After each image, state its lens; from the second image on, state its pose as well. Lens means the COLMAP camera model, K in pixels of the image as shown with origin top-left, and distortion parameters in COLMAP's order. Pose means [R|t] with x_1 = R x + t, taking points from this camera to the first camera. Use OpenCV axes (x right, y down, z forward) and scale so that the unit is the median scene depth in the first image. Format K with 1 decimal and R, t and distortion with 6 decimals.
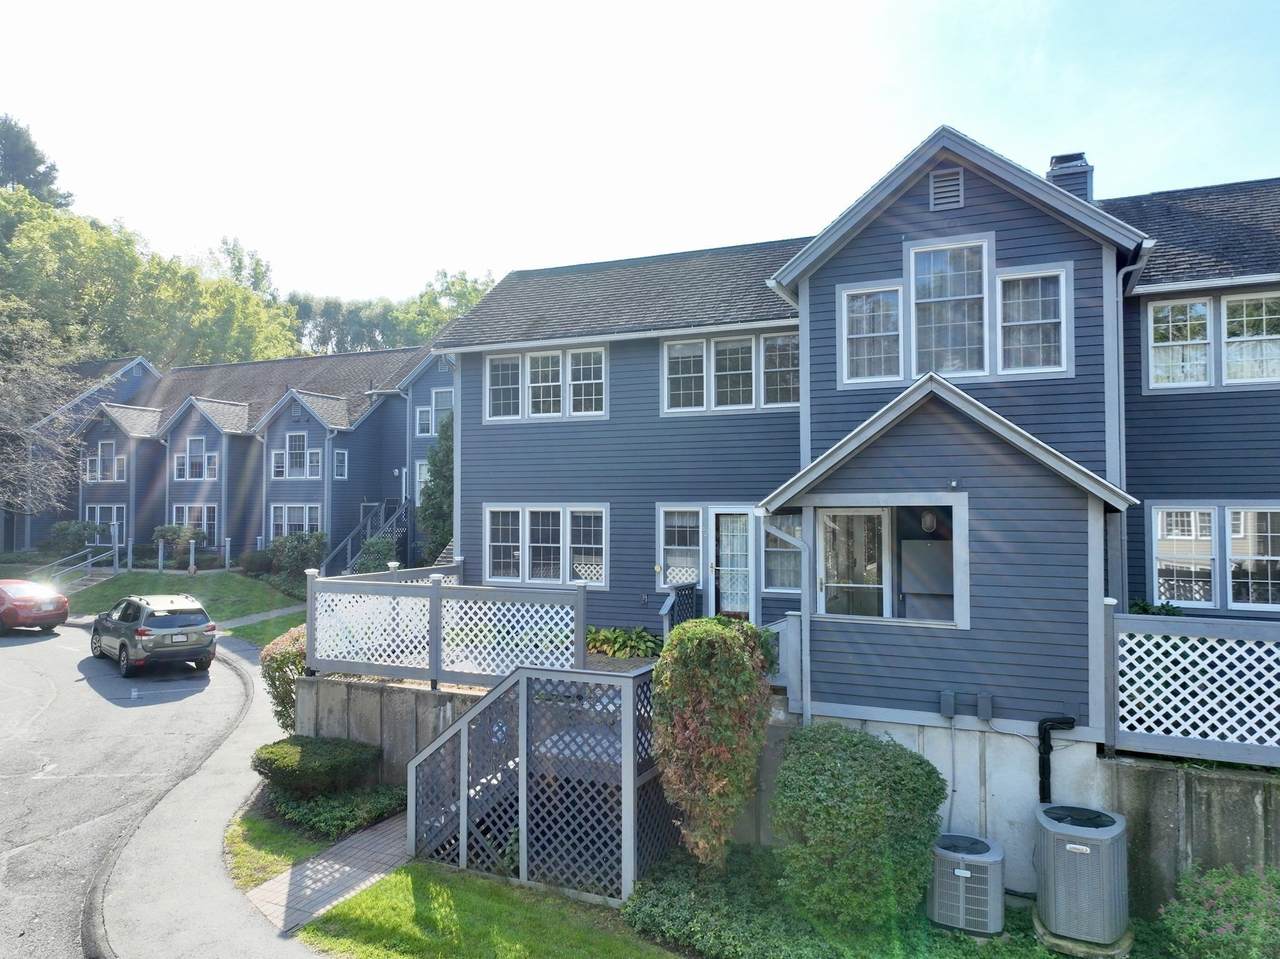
lens RADIAL K [[898.9, 0, 637.4], [0, 898.9, 476.1], [0, 0, 1]] dist [-0.003794, 0.019439]
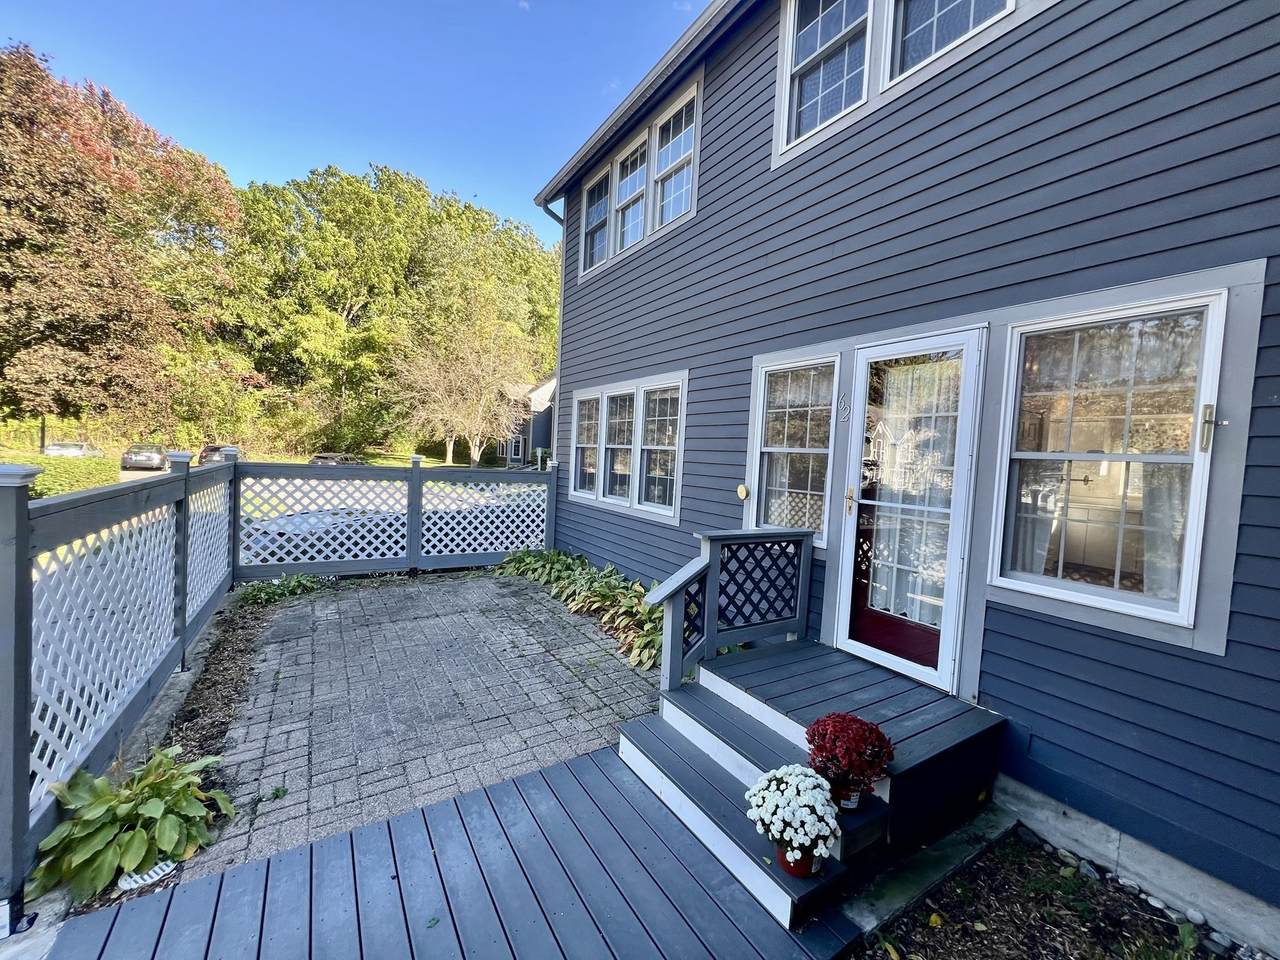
lens RADIAL K [[513.8, 0, 642.5], [0, 513.8, 474.6], [0, 0, 1]] dist [0.000007, 0.000026]
pose [[0.832162, 0.064693, -0.550746, 0.129785], [-0.033026, 0.997191, 0.067233, 0.077928], [0.553549, -0.037760, 0.831960, 0.752585]]
